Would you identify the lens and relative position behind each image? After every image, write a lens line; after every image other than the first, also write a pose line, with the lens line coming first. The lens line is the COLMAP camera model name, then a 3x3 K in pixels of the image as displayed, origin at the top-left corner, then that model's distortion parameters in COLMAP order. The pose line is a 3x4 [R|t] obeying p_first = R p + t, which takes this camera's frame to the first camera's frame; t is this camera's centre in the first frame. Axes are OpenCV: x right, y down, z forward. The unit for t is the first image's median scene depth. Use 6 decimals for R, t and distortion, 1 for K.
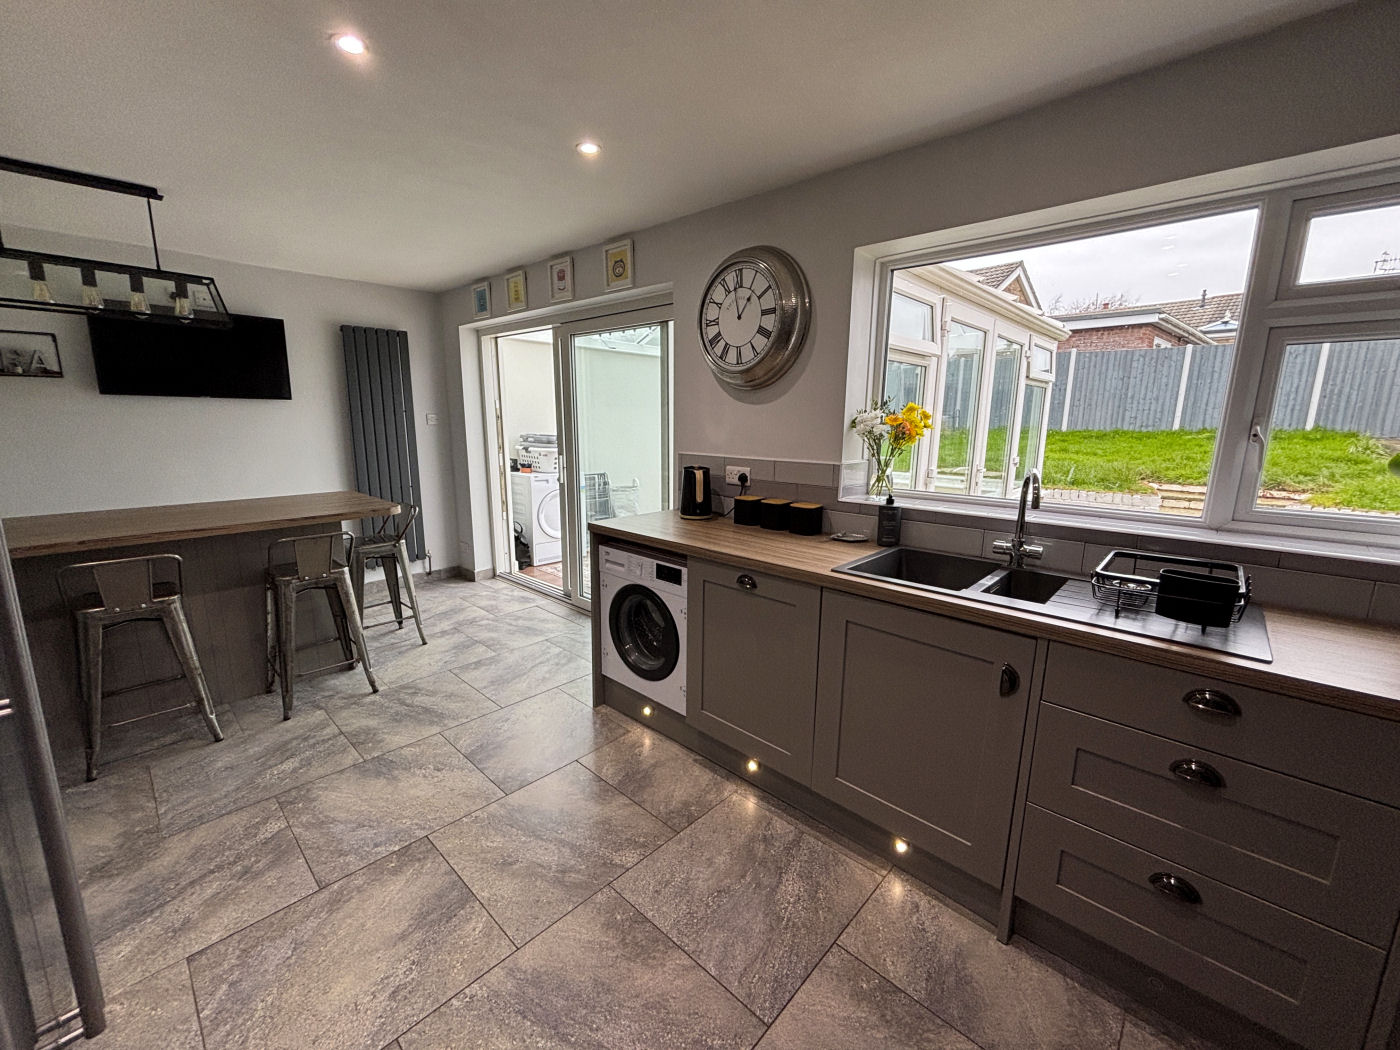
lens RADIAL K [[566.1, 0, 700.9], [0, 566.1, 526.2], [0, 0, 1]] dist [-0.001446, 0.000558]
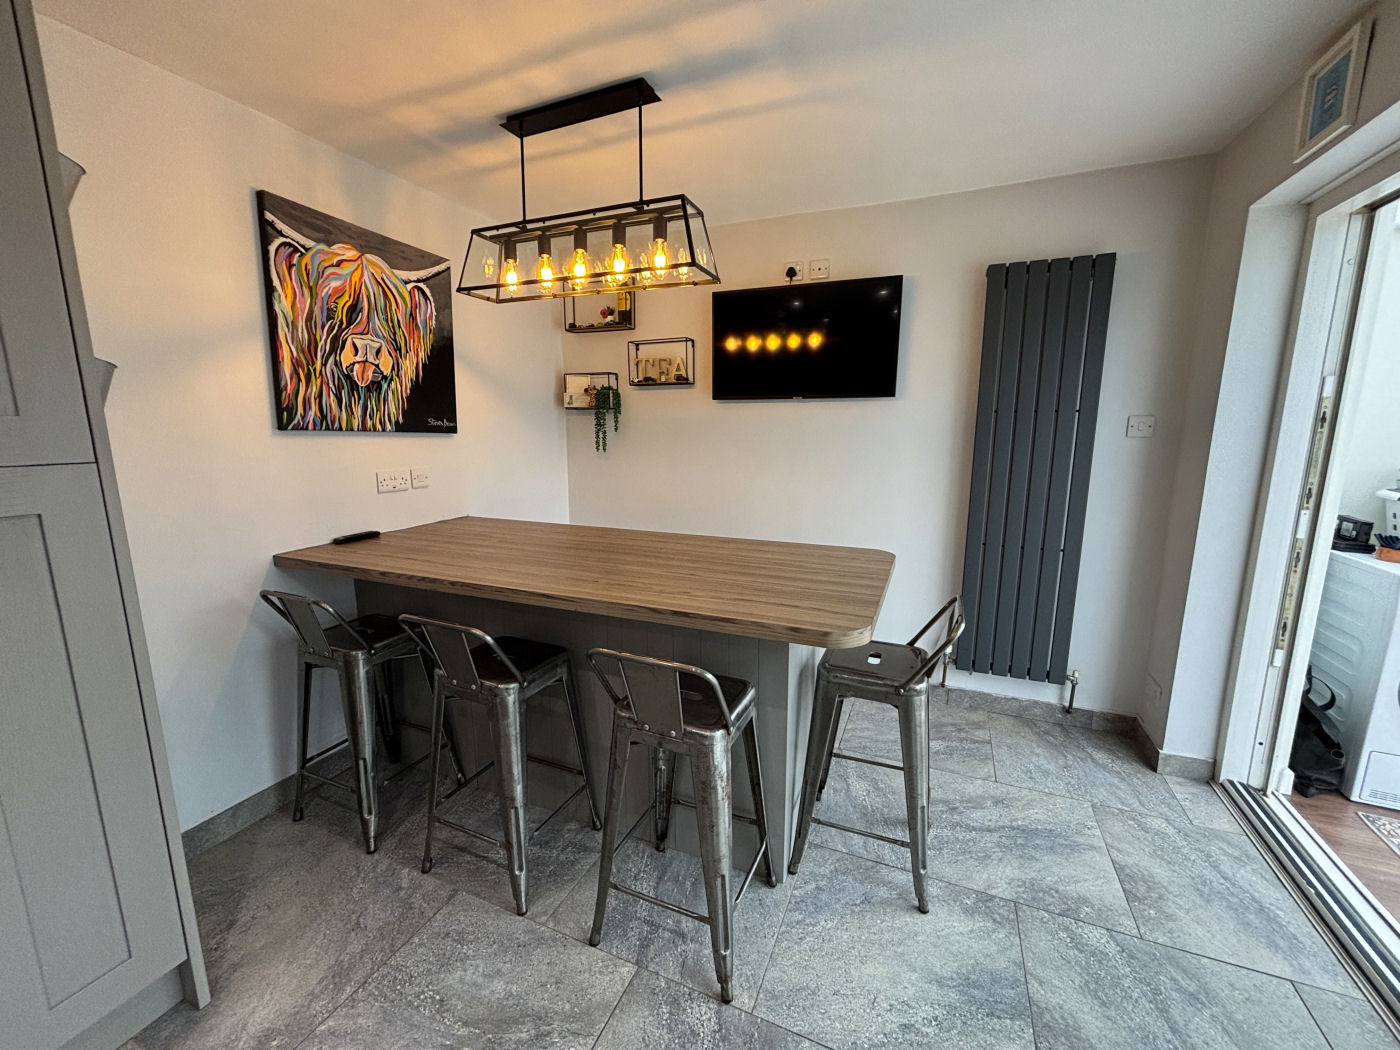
lens RADIAL K [[566.1, 0, 700.9], [0, 566.1, 526.2], [0, 0, 1]] dist [-0.001446, 0.000558]
pose [[0.340416, 0.155245, -0.927370, -0.149513], [-0.175132, 0.979486, 0.099682, -0.097214], [0.923821, 0.128479, 0.360621, 0.547106]]
